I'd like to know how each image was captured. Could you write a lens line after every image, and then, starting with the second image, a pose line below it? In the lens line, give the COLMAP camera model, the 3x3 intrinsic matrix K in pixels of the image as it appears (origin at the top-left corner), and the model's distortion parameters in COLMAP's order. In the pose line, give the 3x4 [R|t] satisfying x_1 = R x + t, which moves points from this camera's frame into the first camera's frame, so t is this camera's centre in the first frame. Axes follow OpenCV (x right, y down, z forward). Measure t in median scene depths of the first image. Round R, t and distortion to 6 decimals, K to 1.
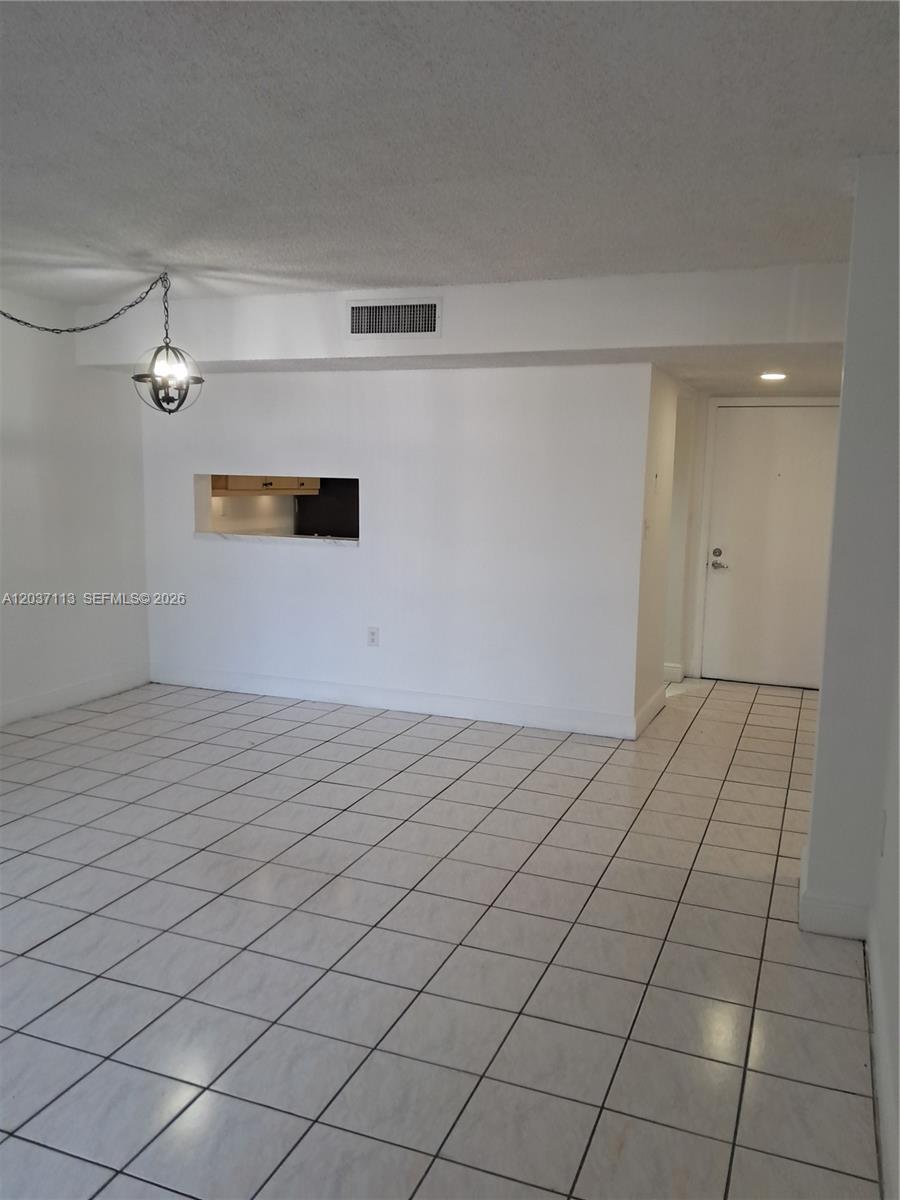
lens RADIAL K [[952.6, 0, 450.0], [0, 952.6, 600.0], [0, 0, 1]] dist [0.007947, 0.011878]
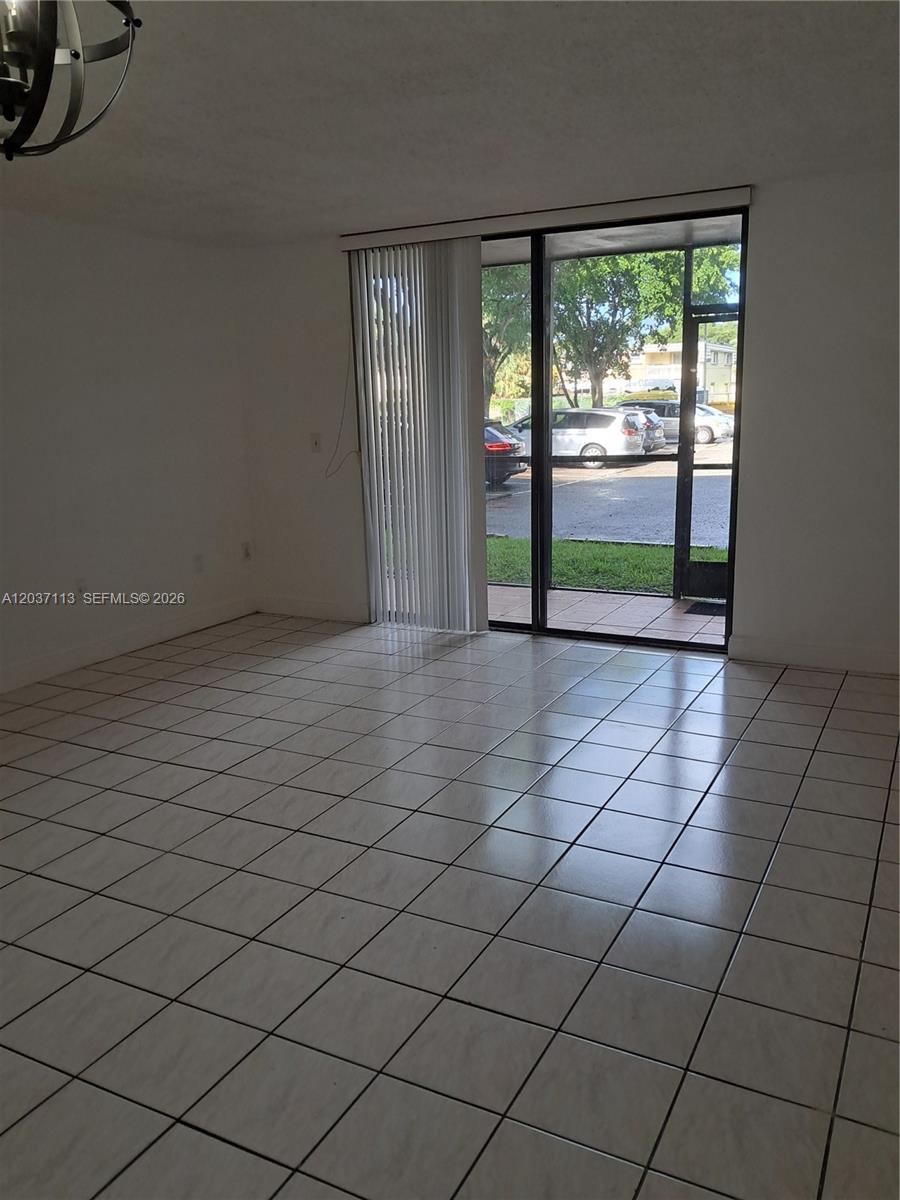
lens RADIAL K [[846.4, 0, 450.5], [0, 846.4, 564.5], [0, 0, 1]] dist [0.001542, -0.001906]
pose [[0.987429, -0.016177, -0.157230, 0.071935], [0.025459, 0.998038, 0.057200, -0.021259], [0.155997, -0.060483, 0.985904, 0.177710]]
